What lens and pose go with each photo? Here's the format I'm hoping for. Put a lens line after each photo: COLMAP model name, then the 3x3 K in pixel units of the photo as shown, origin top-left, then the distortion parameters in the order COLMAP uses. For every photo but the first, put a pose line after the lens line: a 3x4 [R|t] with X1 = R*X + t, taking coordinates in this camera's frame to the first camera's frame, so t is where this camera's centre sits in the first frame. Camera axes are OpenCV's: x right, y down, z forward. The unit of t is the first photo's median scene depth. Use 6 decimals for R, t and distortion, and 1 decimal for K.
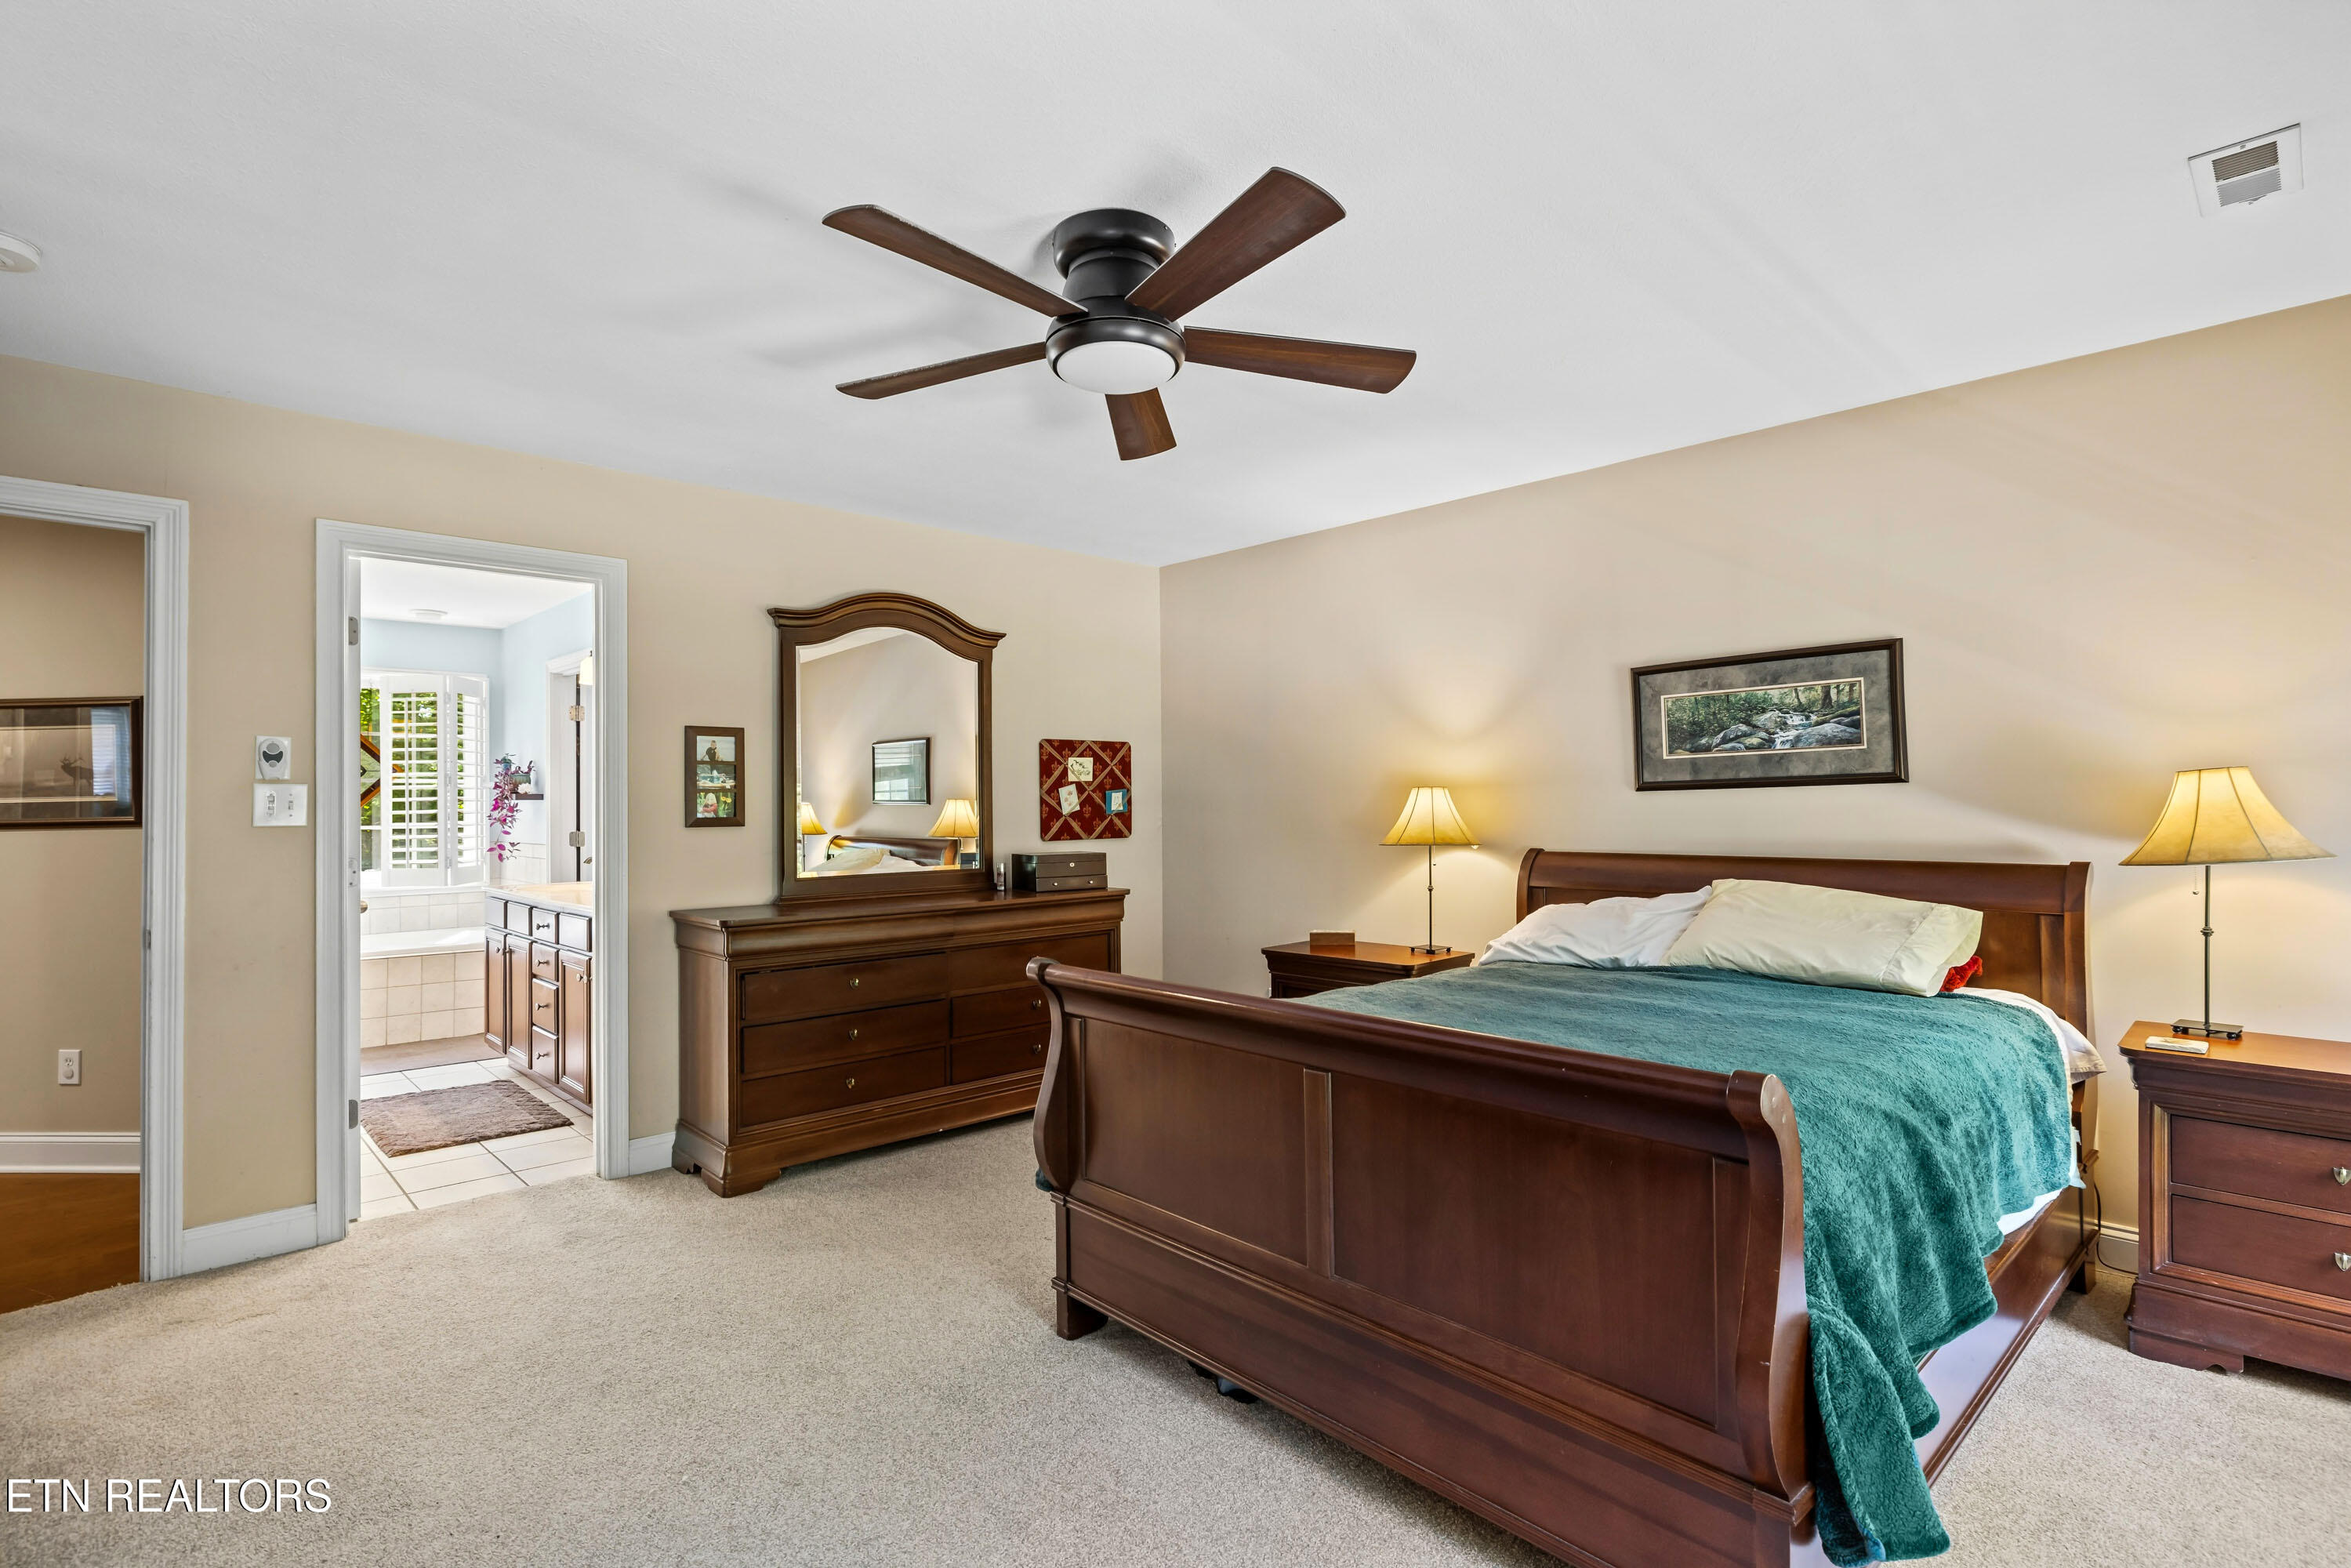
lens RADIAL K [[1141.4, 0, 1171.3], [0, 1141.4, 779.0], [0, 0, 1]] dist [-0.002635, -0.000216]
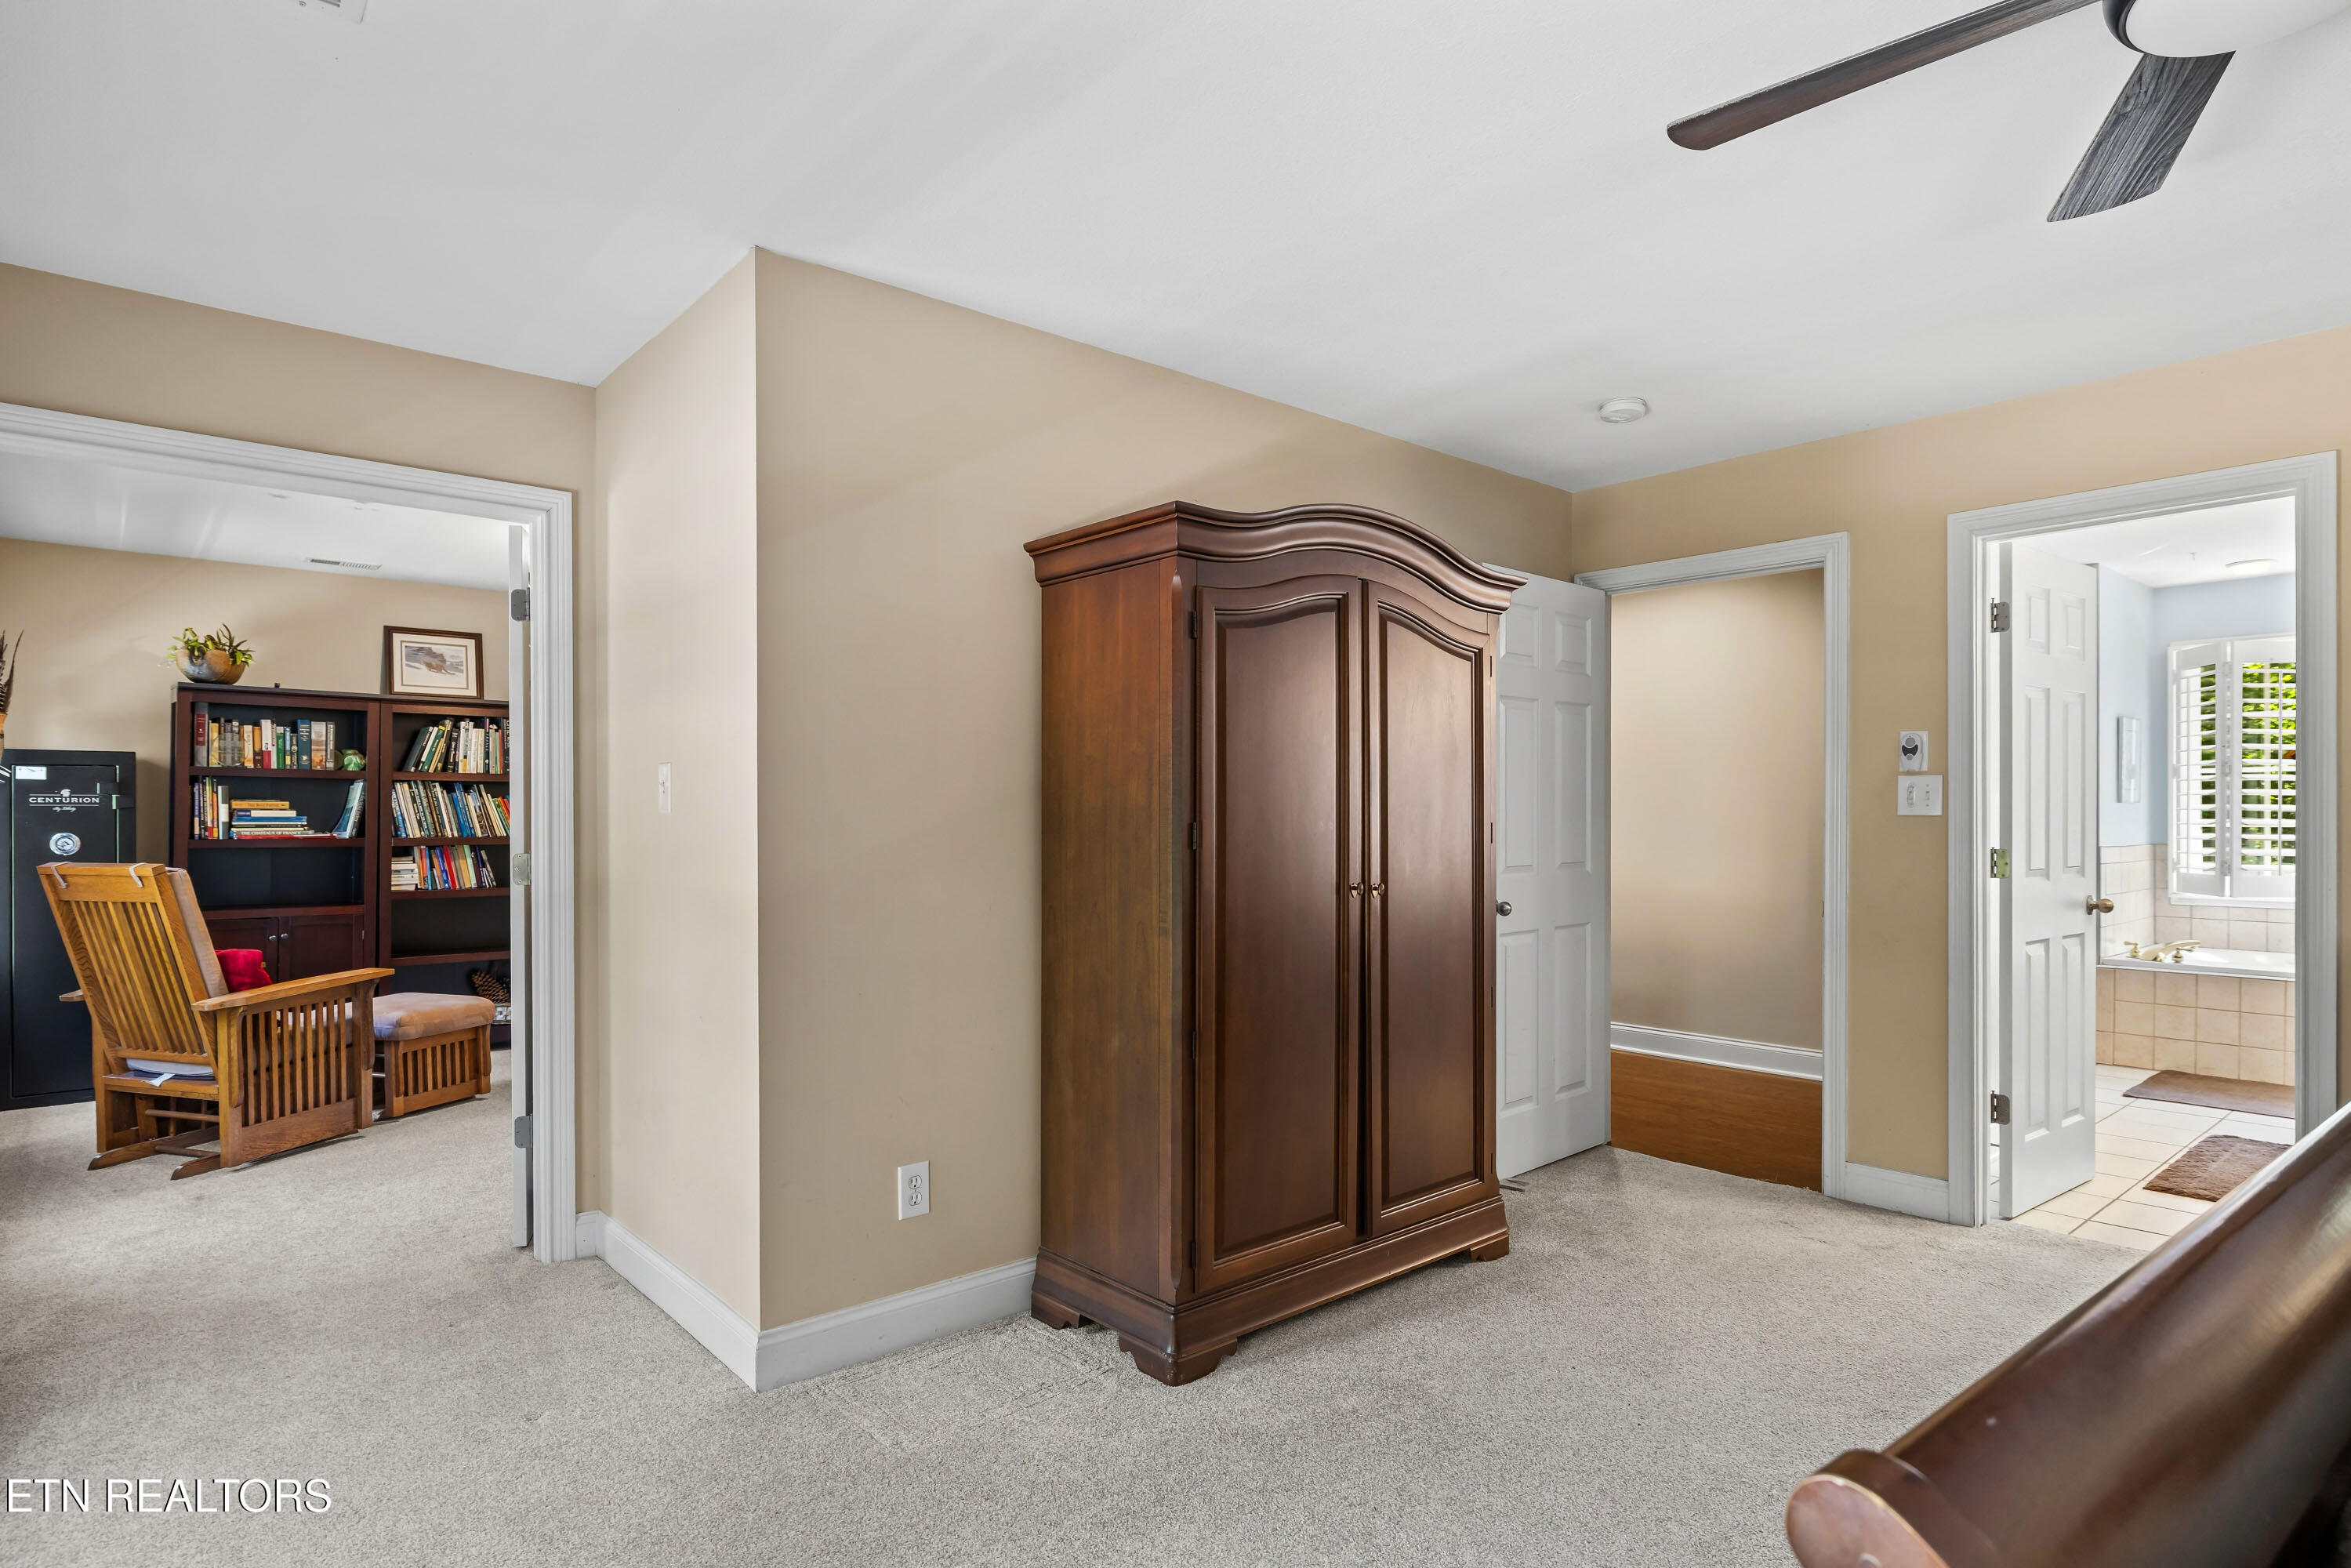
lens RADIAL K [[1246.4, 0, 1175.5], [0, 1246.4, 784.0], [0, 0, 1]] dist [-0.000017, 0.000462]
pose [[-0.033522, -0.010410, -0.999384, 0.163800], [0.015732, 0.999816, -0.010943, 0.005713], [0.999314, -0.016089, -0.033352, 0.140049]]
